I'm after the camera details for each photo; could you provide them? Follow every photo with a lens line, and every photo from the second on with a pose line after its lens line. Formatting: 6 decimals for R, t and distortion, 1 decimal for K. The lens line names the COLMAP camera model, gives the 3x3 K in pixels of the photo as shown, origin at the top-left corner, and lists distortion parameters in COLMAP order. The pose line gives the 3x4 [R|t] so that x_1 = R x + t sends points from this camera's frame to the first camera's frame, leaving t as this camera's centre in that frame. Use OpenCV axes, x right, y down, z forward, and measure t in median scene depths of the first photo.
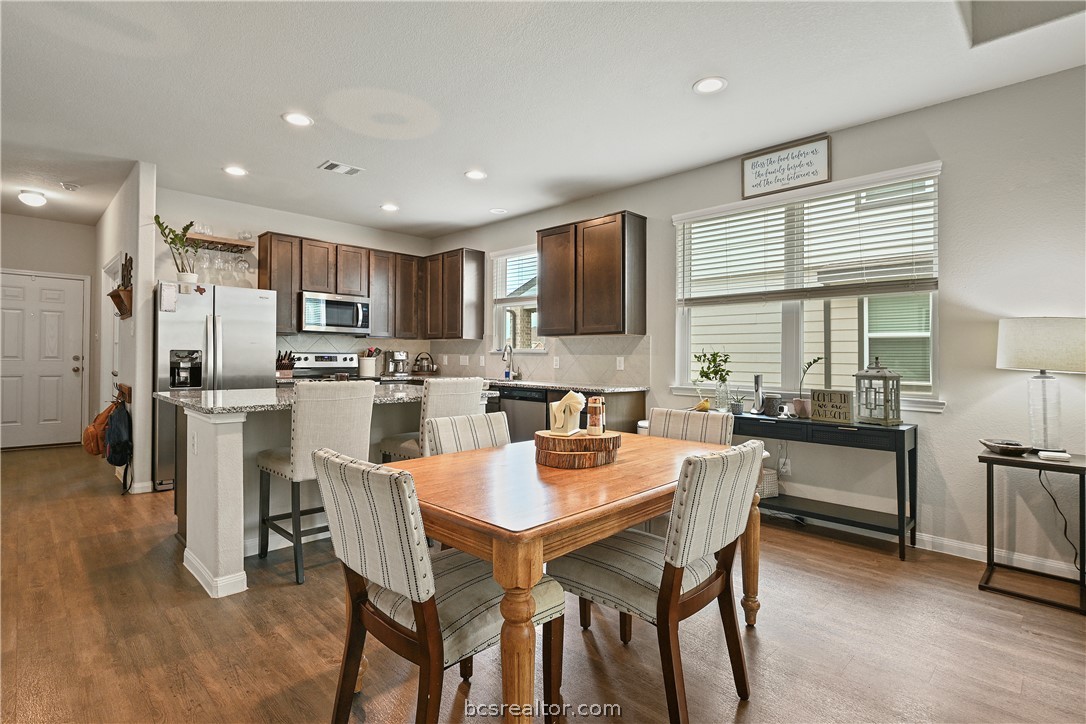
lens RADIAL K [[521.0, 0, 551.3], [0, 521.0, 357.1], [0, 0, 1]] dist [-0.003316, -0.000408]
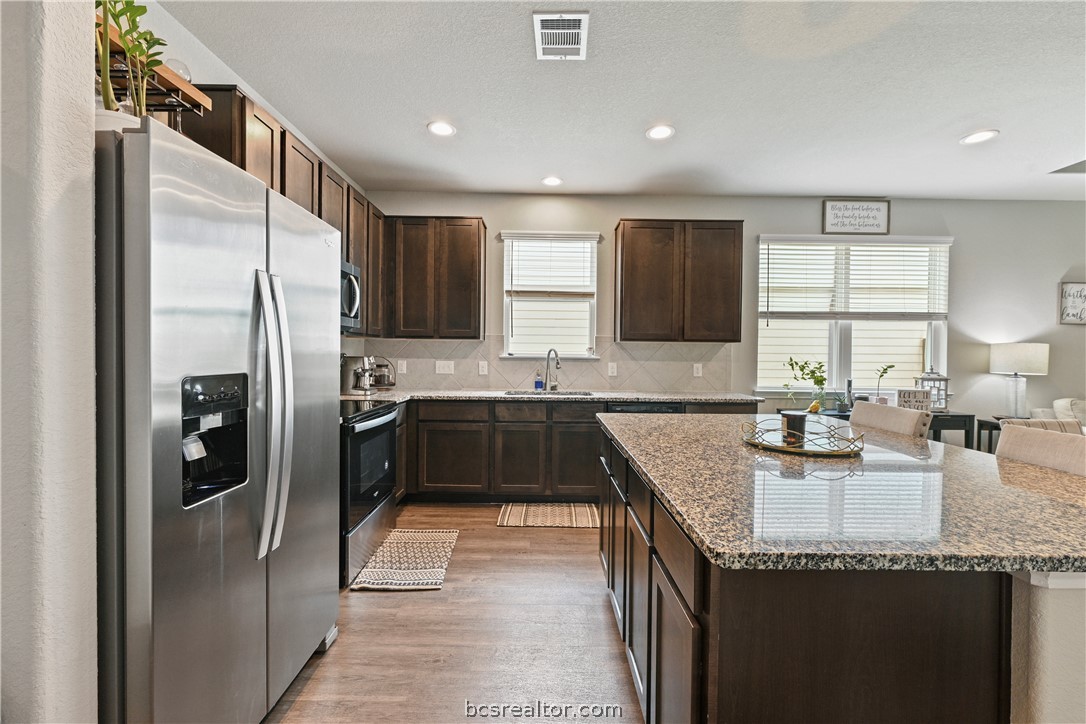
lens RADIAL K [[435.4, 0, 537.5], [0, 435.4, 361.5], [0, 0, 1]] dist [-0.002036, 0.000097]
pose [[0.712681, -0.017674, 0.701266, -0.620834], [-0.004564, 0.999545, 0.029830, -0.025949], [-0.701474, -0.024460, 0.712275, 0.563337]]
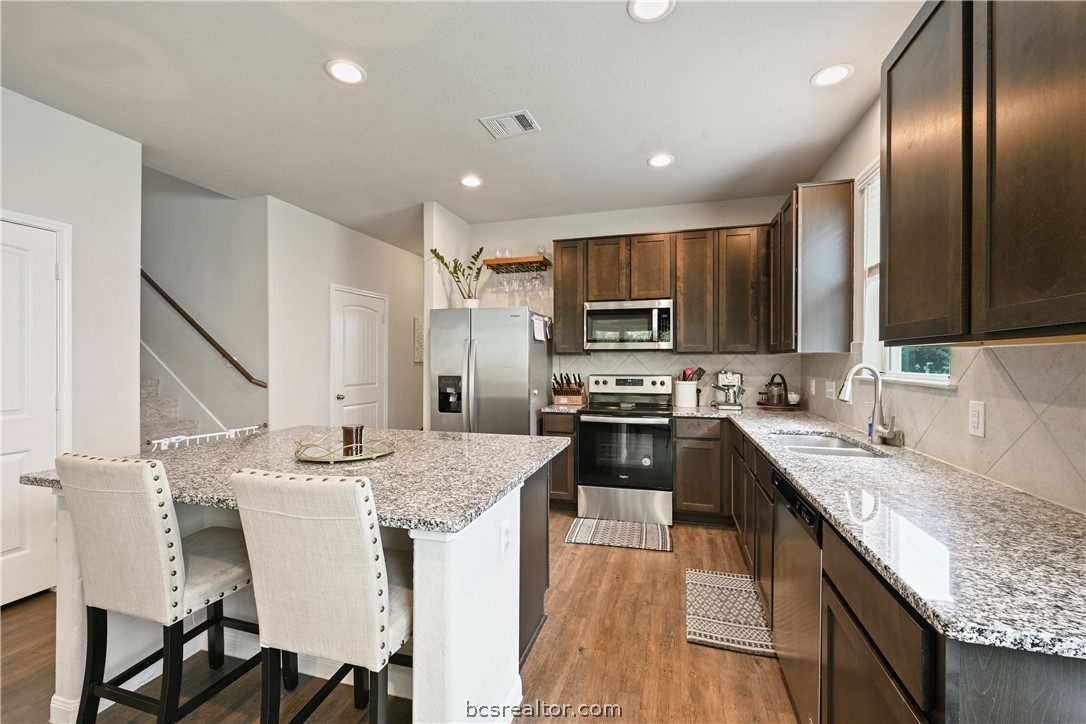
lens RADIAL K [[458.6, 0, 550.4], [0, 458.6, 364.9], [0, 0, 1]] dist [-0.000468, -0.000350]
pose [[0.473150, -0.003340, -0.880975, 0.144869], [0.007772, 0.999970, 0.000383, -0.027819], [0.880948, -0.007028, 0.473162, 0.620541]]
